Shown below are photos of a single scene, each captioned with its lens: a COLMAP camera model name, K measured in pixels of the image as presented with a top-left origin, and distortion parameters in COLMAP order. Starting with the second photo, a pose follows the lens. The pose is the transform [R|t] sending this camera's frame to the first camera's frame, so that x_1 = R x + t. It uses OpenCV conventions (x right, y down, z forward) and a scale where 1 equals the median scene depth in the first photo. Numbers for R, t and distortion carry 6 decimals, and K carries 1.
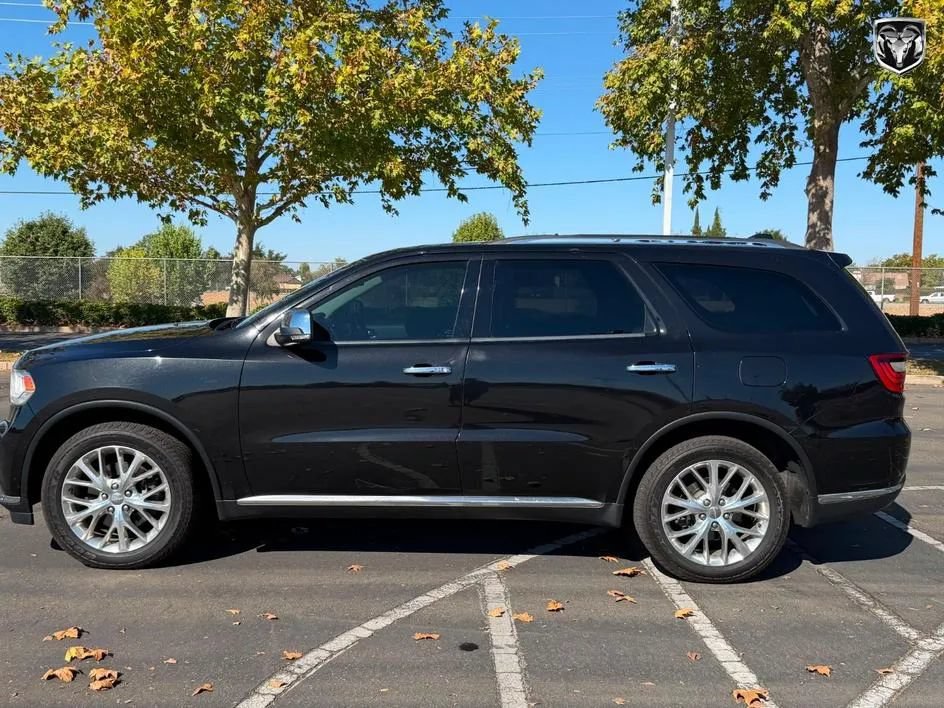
lens RADIAL K [[884.6, 0, 467.9], [0, 884.6, 359.8], [0, 0, 1]] dist [0.179844, -0.376727]
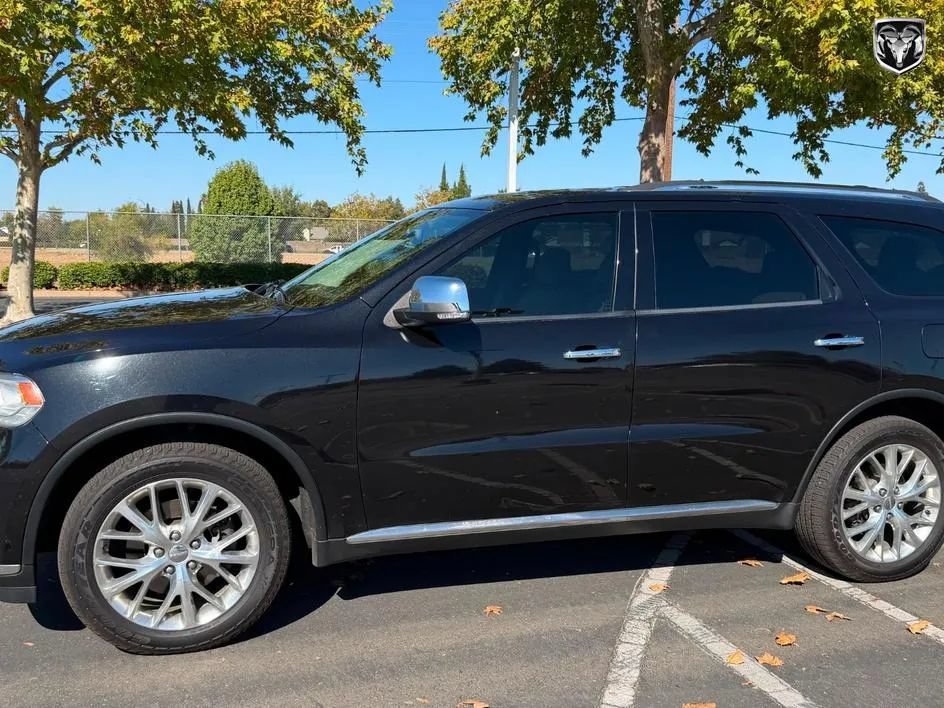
lens RADIAL K [[884.6, 0, 467.9], [0, 884.6, 359.8], [0, 0, 1]] dist [0.179844, -0.376727]
pose [[0.957154, -0.037223, 0.287177, -0.359741], [0.022780, 0.998309, 0.053474, -0.025792], [-0.288681, -0.044641, 0.956384, 0.272868]]
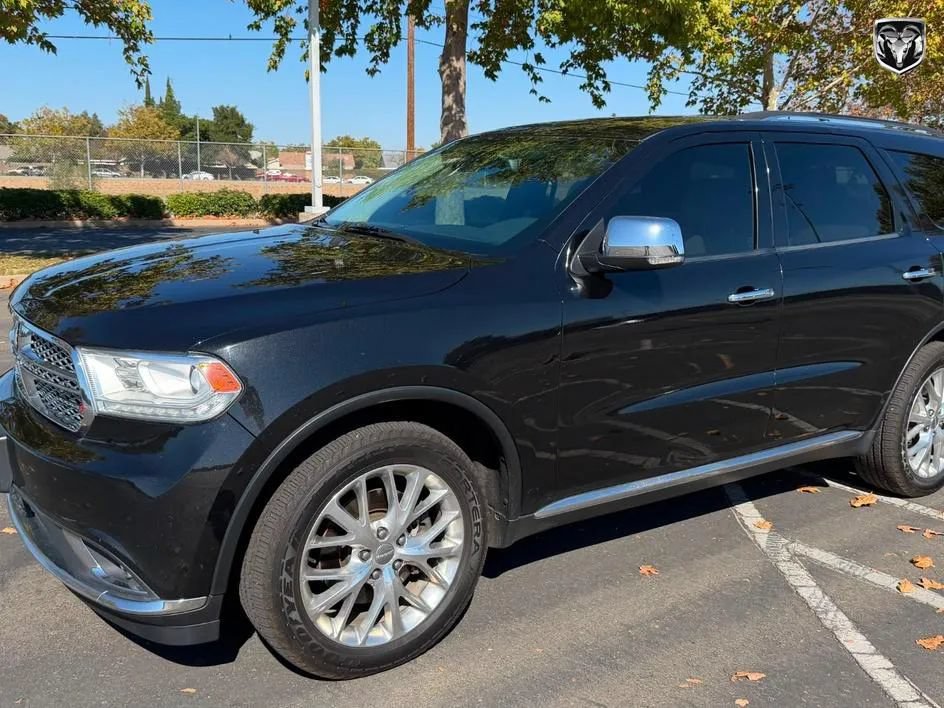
lens RADIAL K [[884.6, 0, 467.9], [0, 884.6, 359.8], [0, 0, 1]] dist [0.179844, -0.376727]
pose [[0.819420, -0.114334, 0.561674, -0.637110], [0.038808, 0.988722, 0.144648, -0.049883], [-0.571878, -0.096730, 0.814616, 0.499350]]
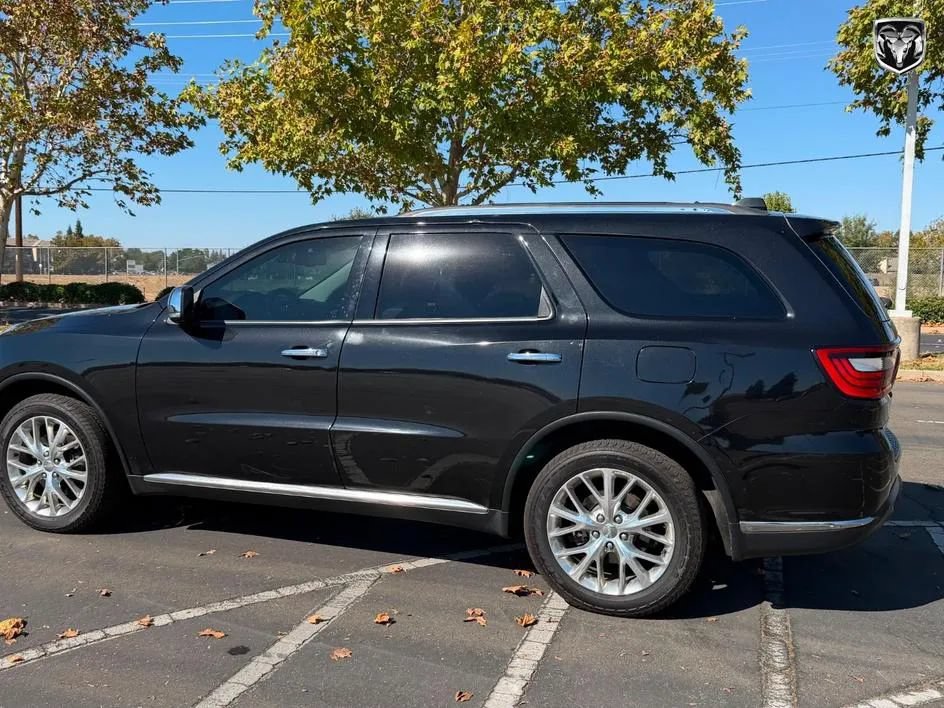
lens RADIAL K [[884.6, 0, 467.9], [0, 884.6, 359.8], [0, 0, 1]] dist [0.179844, -0.376727]
pose [[0.940335, 0.029218, -0.338992, 0.418324], [-0.024816, 0.999542, 0.017312, -0.001051], [0.339343, -0.007867, 0.940630, 0.165537]]
